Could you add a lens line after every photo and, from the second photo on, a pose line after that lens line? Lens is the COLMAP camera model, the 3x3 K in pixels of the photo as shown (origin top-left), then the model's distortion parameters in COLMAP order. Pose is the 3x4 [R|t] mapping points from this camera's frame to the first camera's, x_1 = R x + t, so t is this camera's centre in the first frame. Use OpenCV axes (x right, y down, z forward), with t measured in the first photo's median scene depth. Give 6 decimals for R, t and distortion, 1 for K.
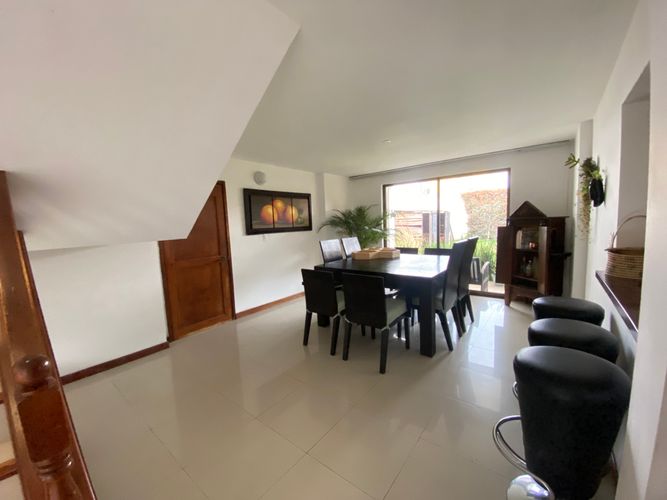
lens RADIAL K [[270.5, 0, 330.6], [0, 270.5, 252.3], [0, 0, 1]] dist [-0.001905, -0.000476]
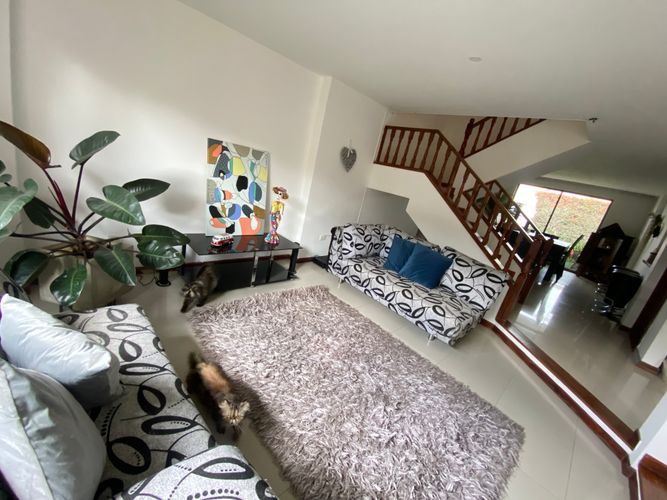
lens RADIAL K [[270.5, 0, 333.4], [0, 270.5, 250.2], [0, 0, 1]] dist [-0.001905, -0.000476]
pose [[0.957058, 0.283935, -0.058490, -0.830244], [-0.269740, 0.946119, 0.179162, 0.152028], [0.106208, -0.155691, 0.982079, -0.884932]]
